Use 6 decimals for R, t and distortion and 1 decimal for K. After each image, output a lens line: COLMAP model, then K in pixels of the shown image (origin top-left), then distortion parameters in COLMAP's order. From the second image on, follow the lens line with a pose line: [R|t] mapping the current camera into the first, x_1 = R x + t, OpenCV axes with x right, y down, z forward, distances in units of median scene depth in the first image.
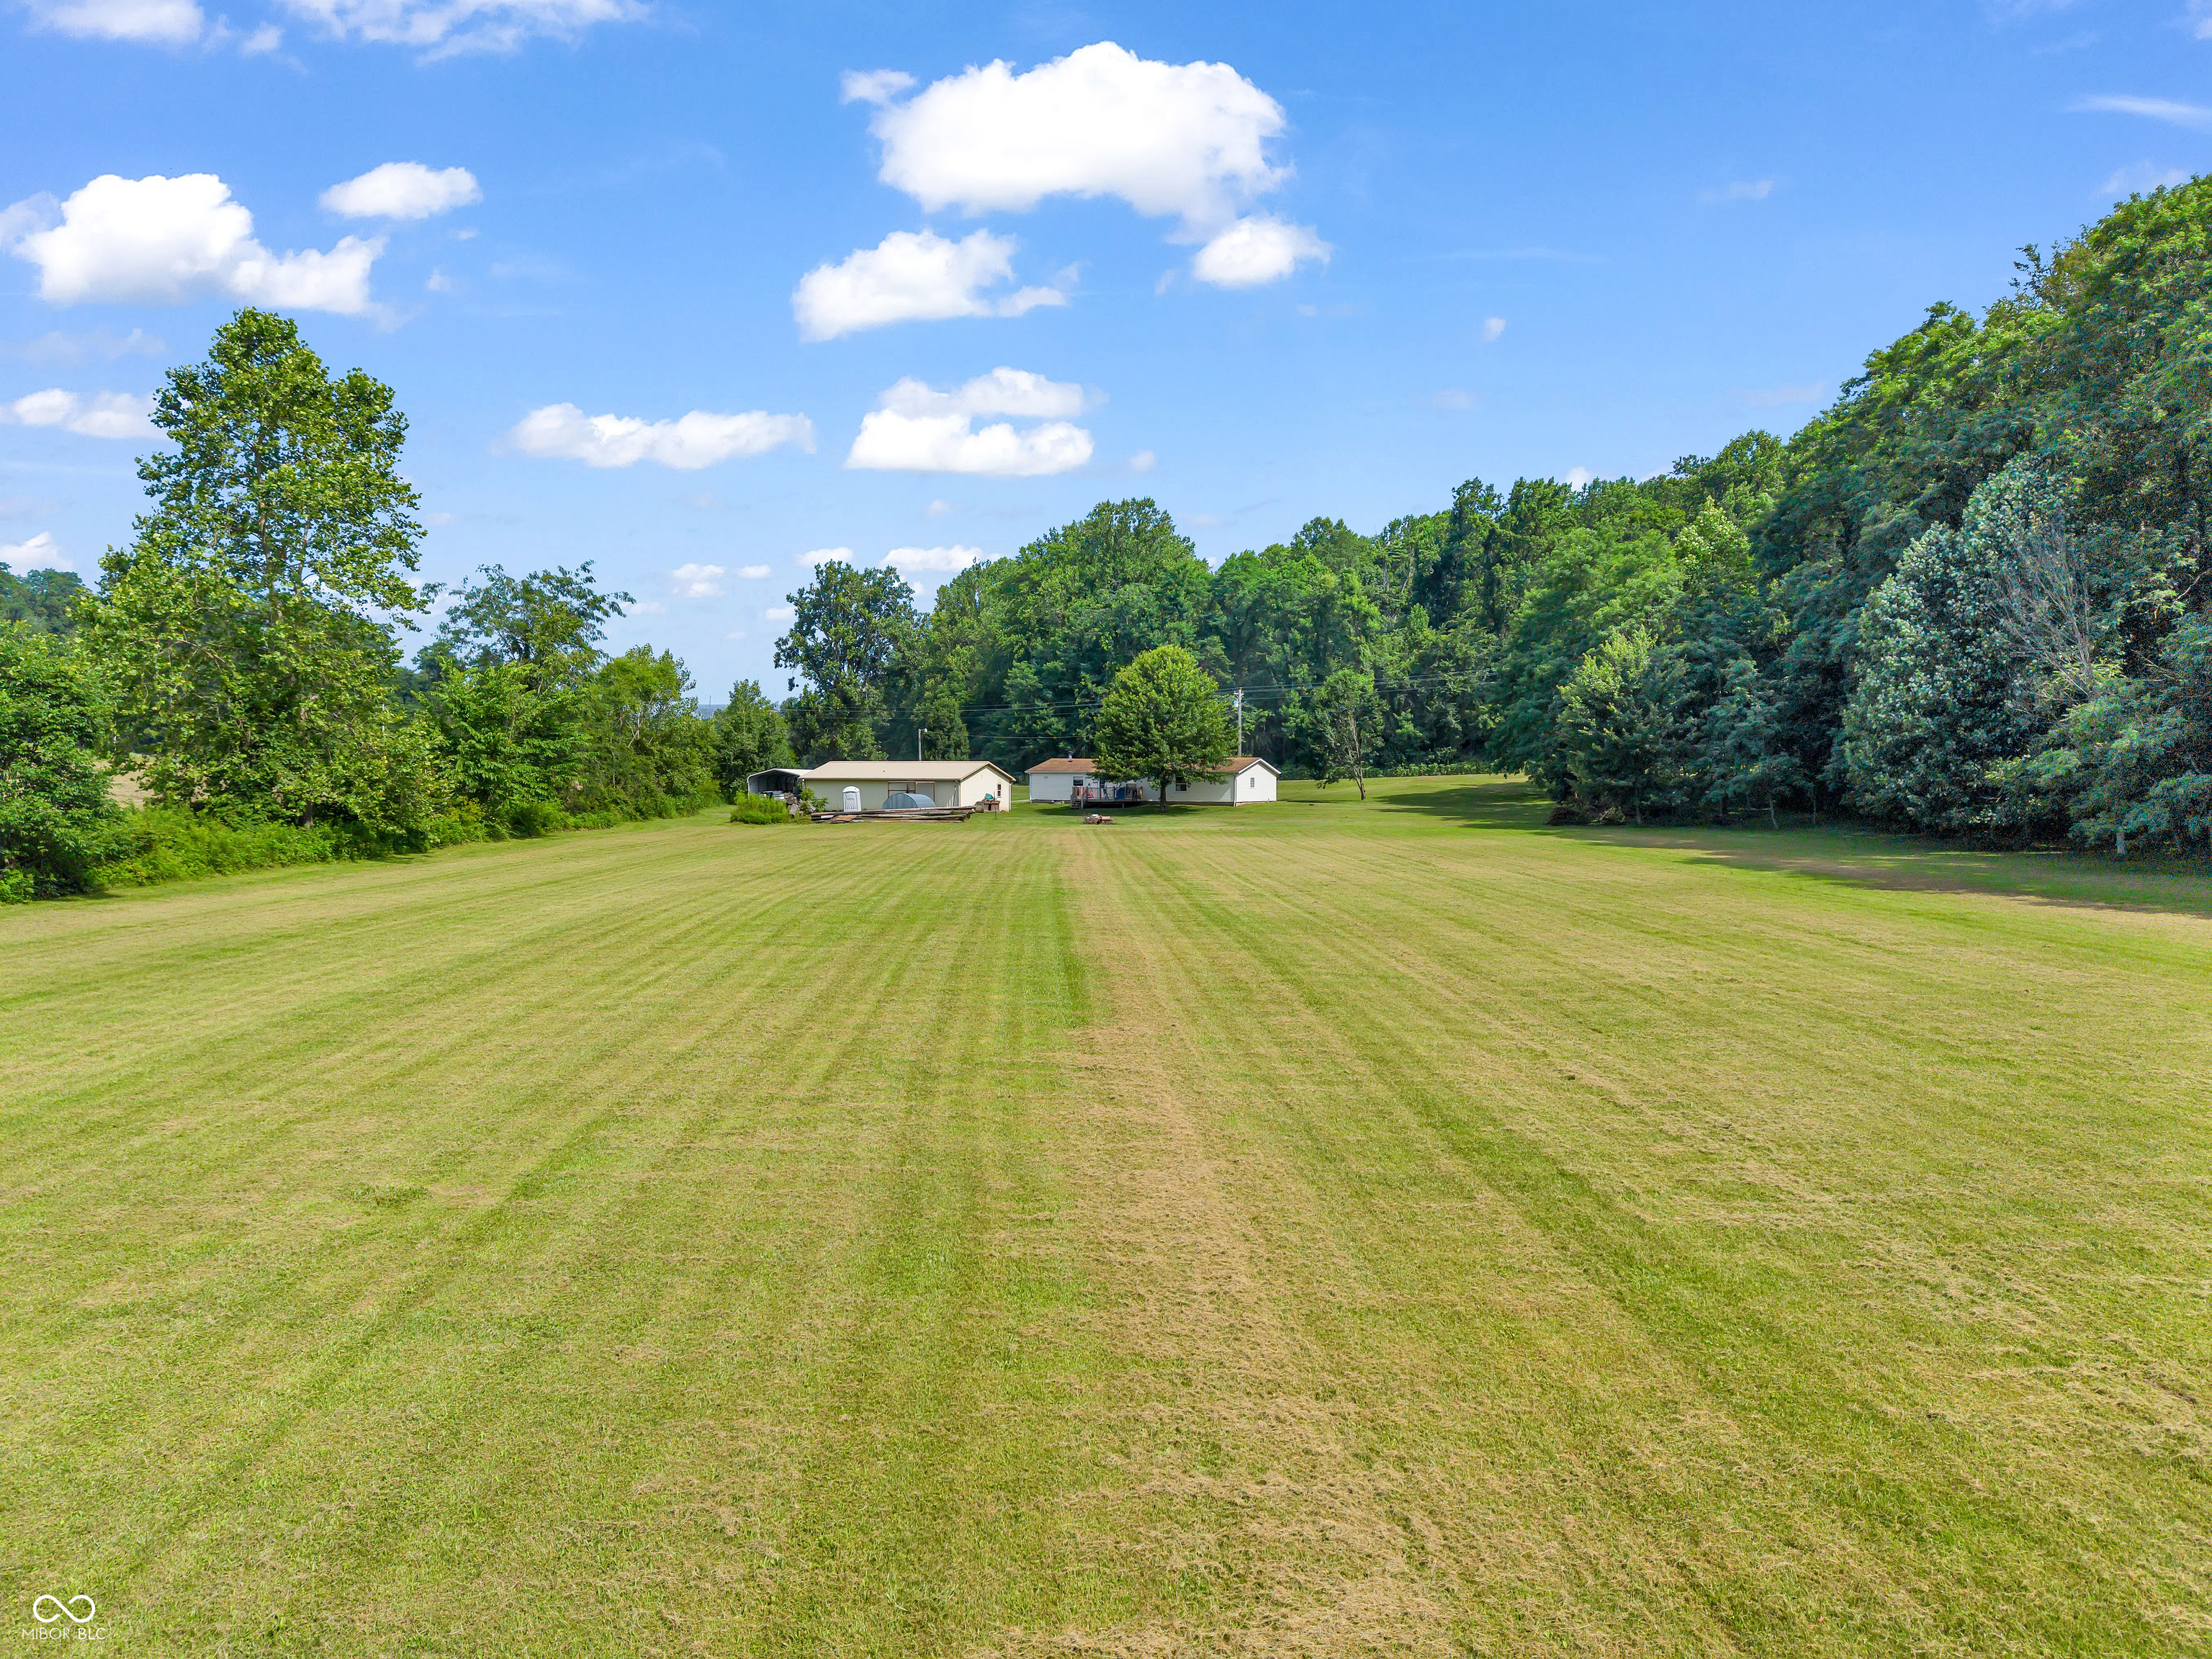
lens RADIAL K [[1544.1, 0, 1106.0], [0, 1544.1, 829.5], [0, 0, 1]] dist [0.065736, -0.000433]
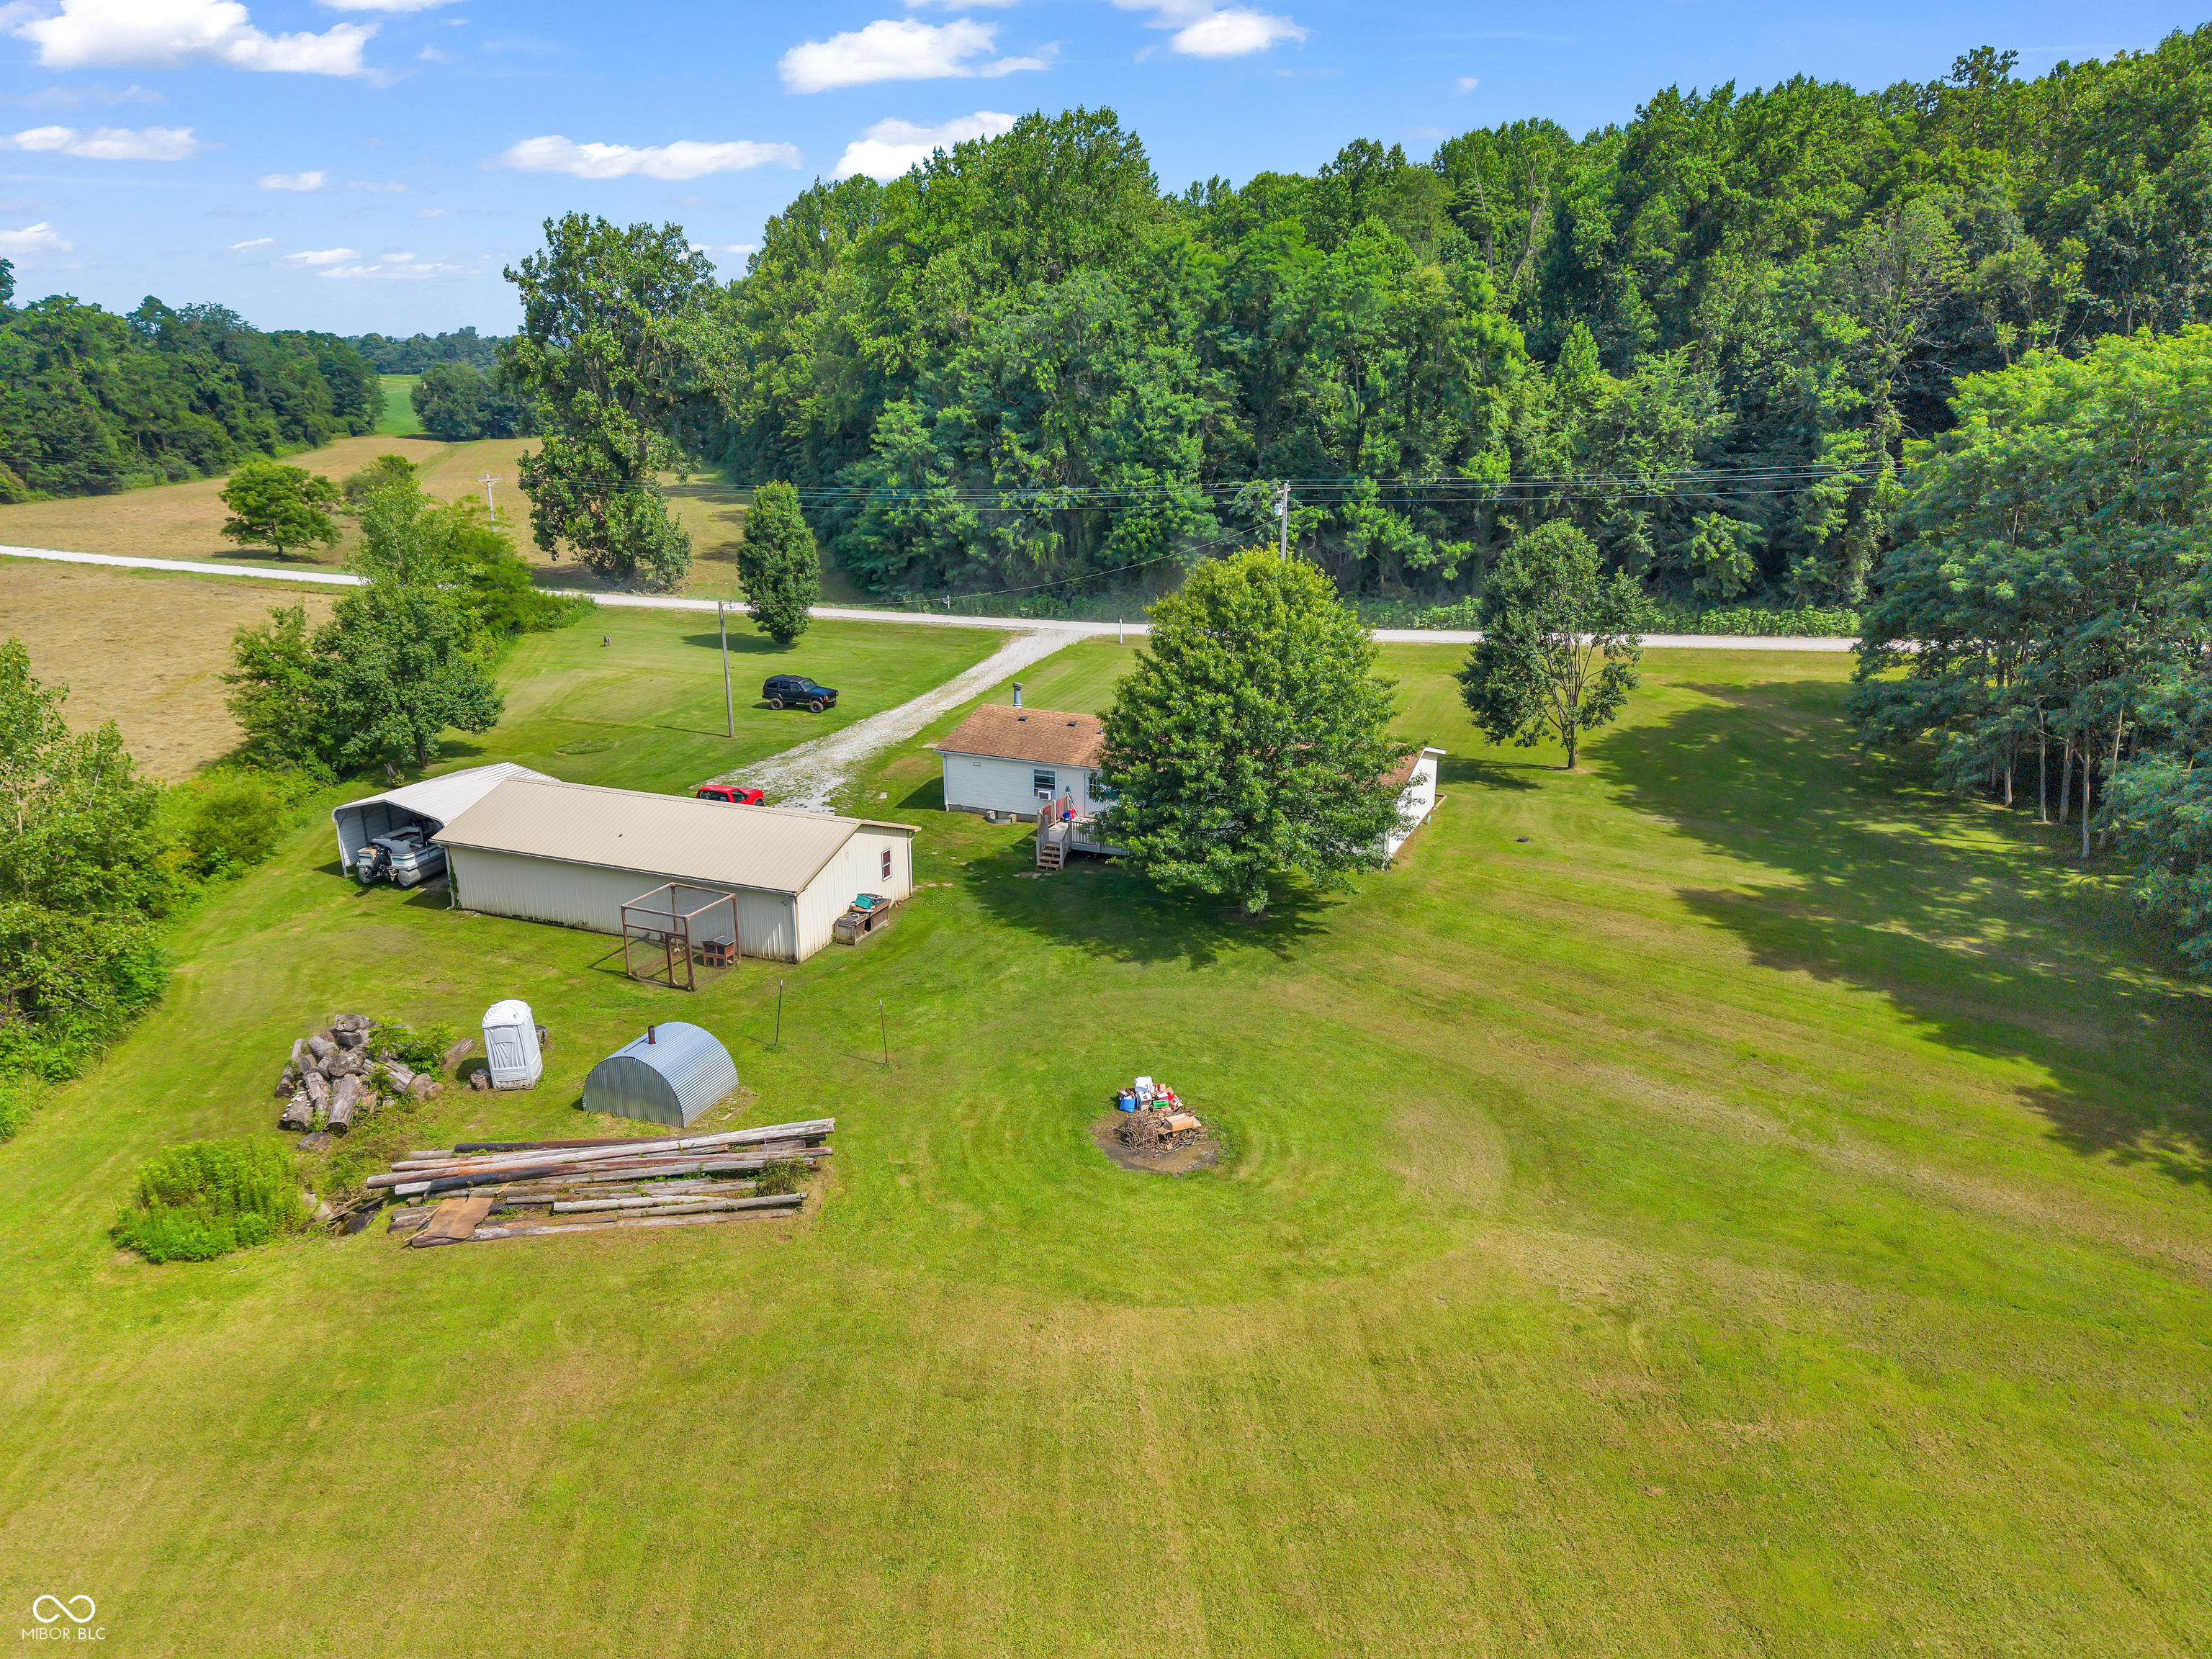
lens RADIAL K [[1514.6, 0, 1106.0], [0, 1514.6, 829.5], [0, 0, 1]] dist [0.005293, -0.002380]
pose [[0.996321, -0.022923, 0.082580, -0.027696], [0.000671, 0.965624, 0.259944, -0.102893], [-0.085699, -0.258932, 0.962086, 0.387613]]
